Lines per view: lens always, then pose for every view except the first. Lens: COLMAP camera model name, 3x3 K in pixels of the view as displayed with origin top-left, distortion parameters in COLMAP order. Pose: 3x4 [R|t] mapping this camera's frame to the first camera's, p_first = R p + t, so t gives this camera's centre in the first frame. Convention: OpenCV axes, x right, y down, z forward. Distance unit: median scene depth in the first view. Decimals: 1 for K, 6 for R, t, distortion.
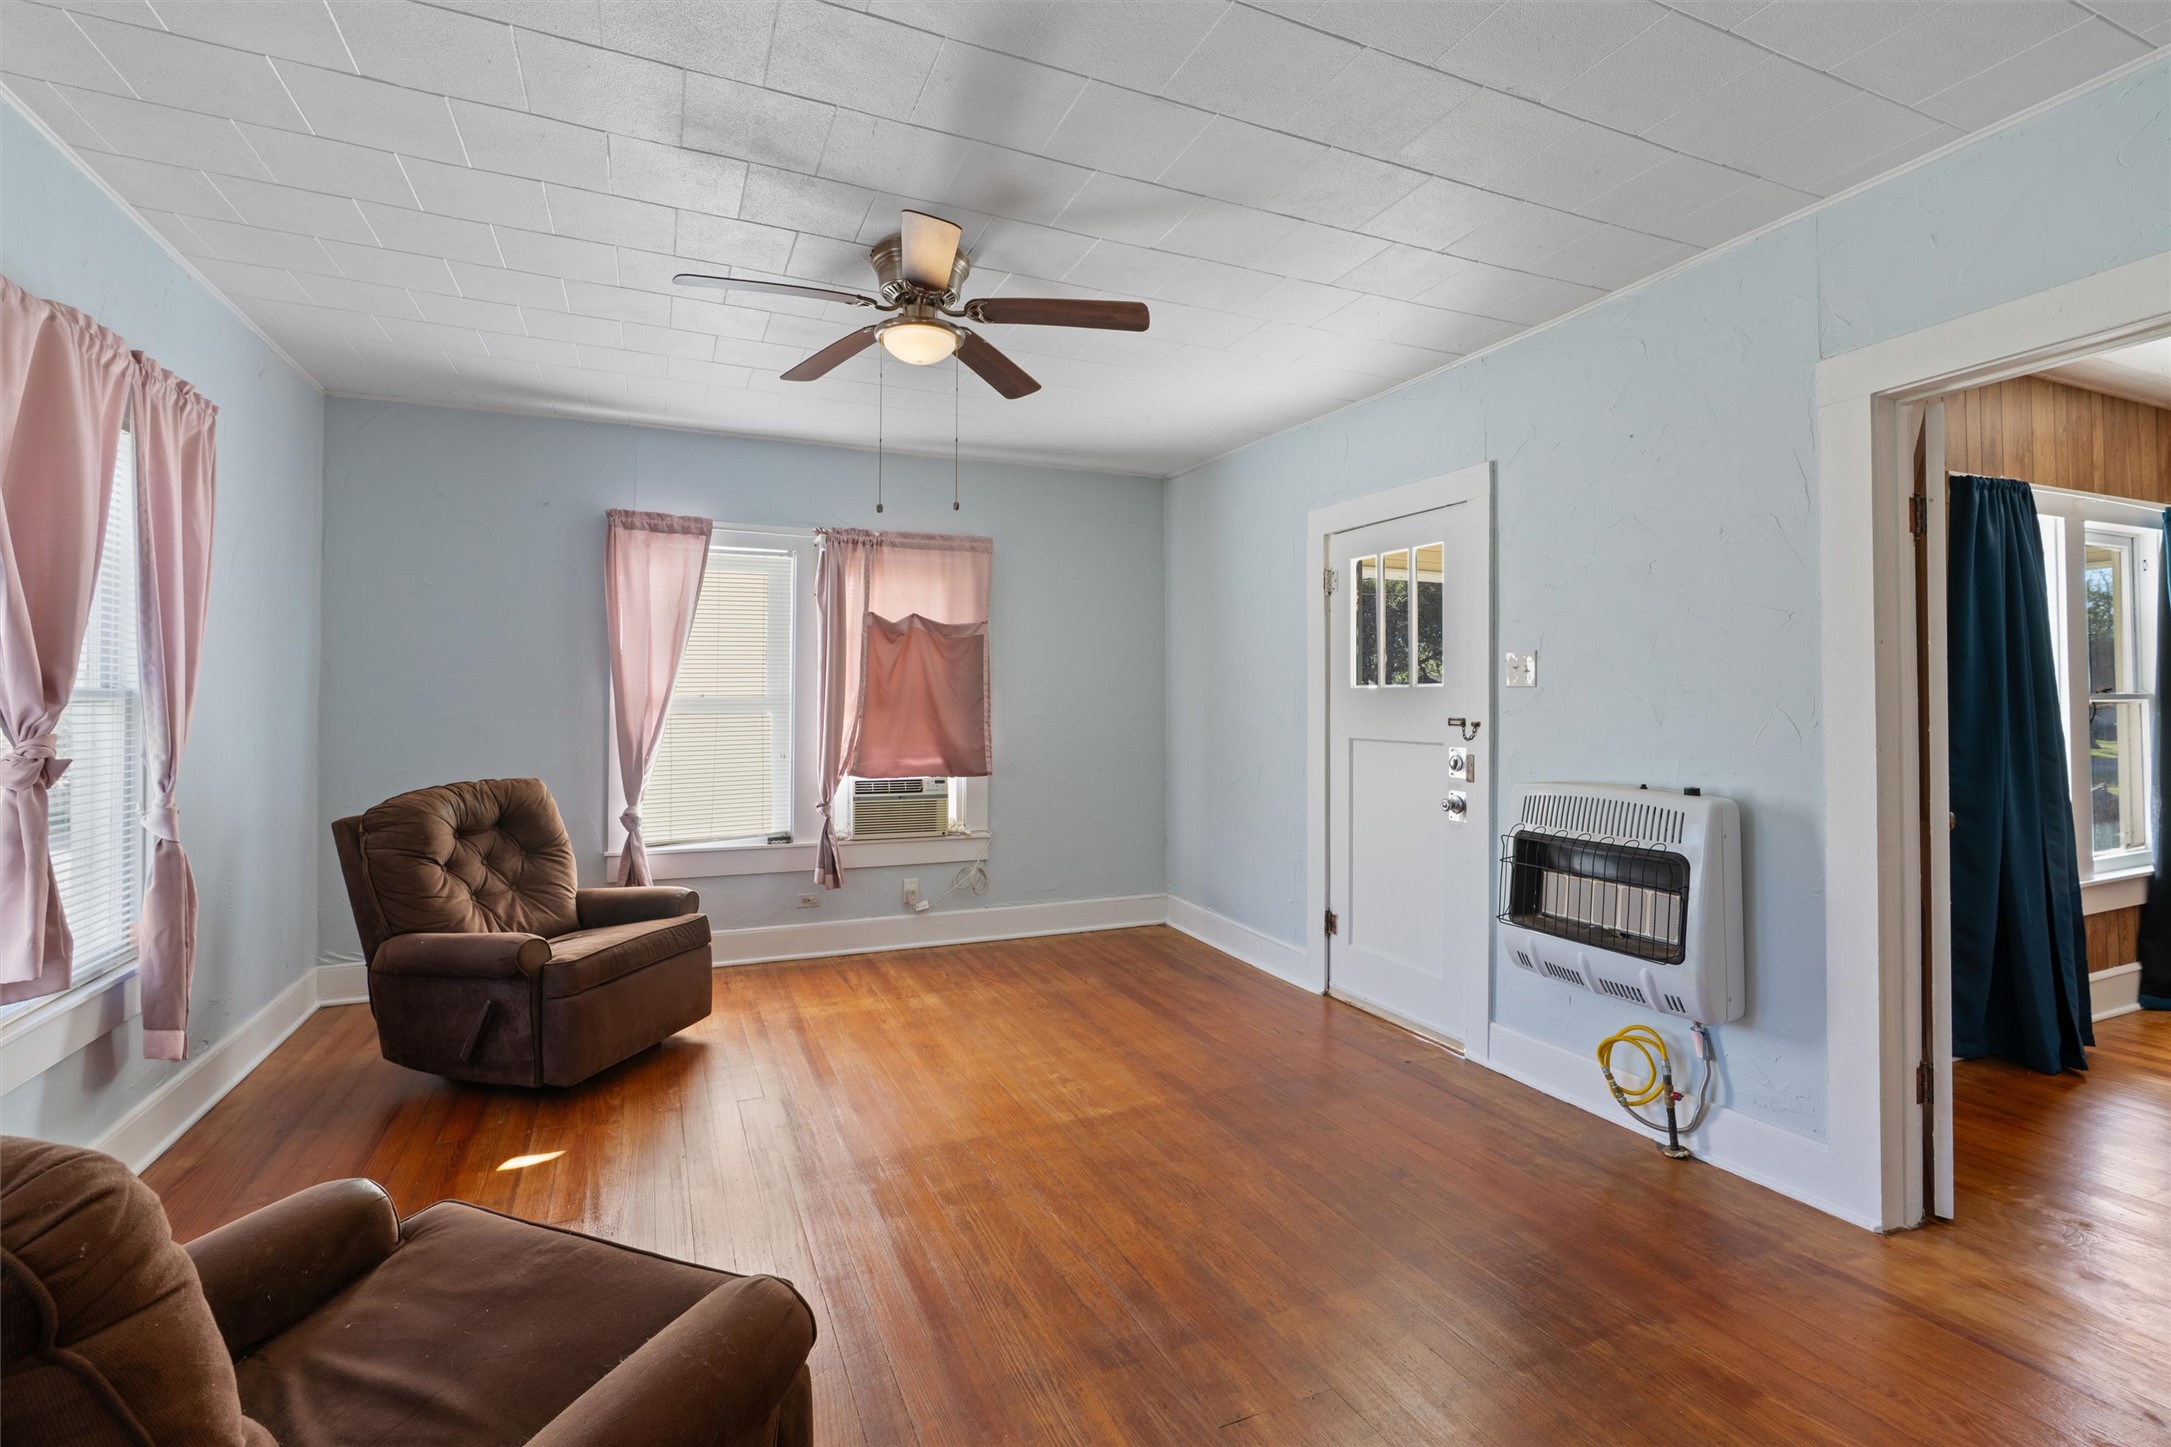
lens RADIAL K [[982.7, 0, 1076.4], [0, 982.7, 693.6], [0, 0, 1]] dist [0.002158, -0.000201]
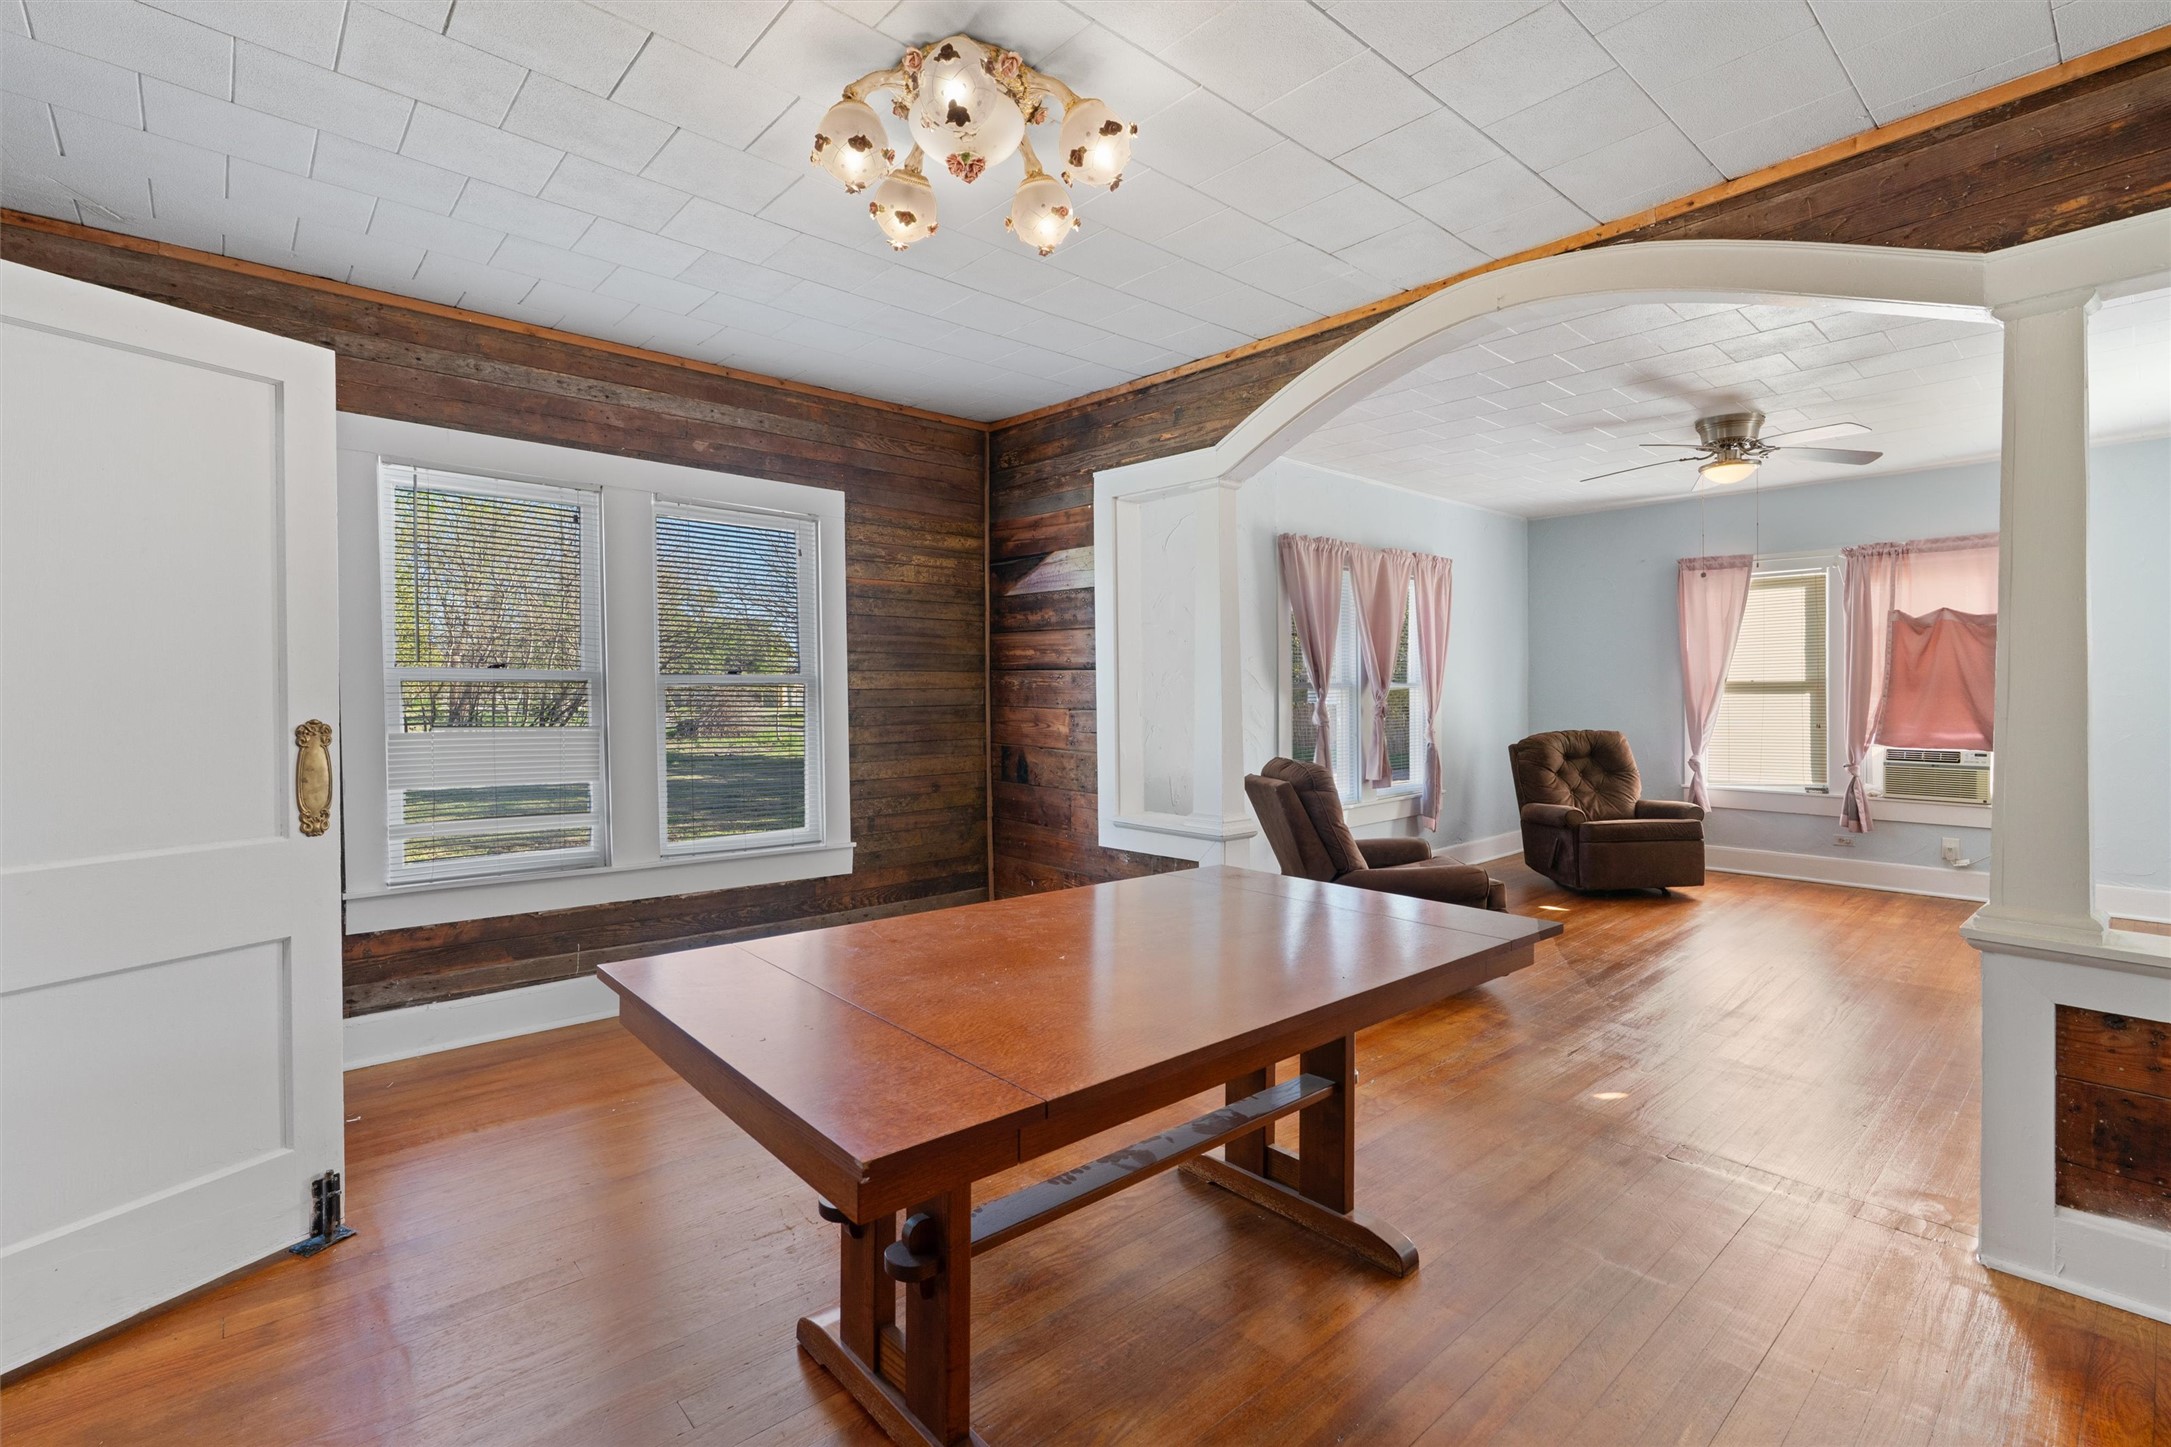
lens RADIAL K [[982.7, 0, 1071.0], [0, 982.7, 706.1], [0, 0, 1]] dist [0.002158, -0.000201]
pose [[0.308895, 0.016982, -0.950945, 0.641257], [0.016173, 0.999602, 0.023104, -0.009178], [0.950959, -0.022516, 0.308497, -0.347708]]
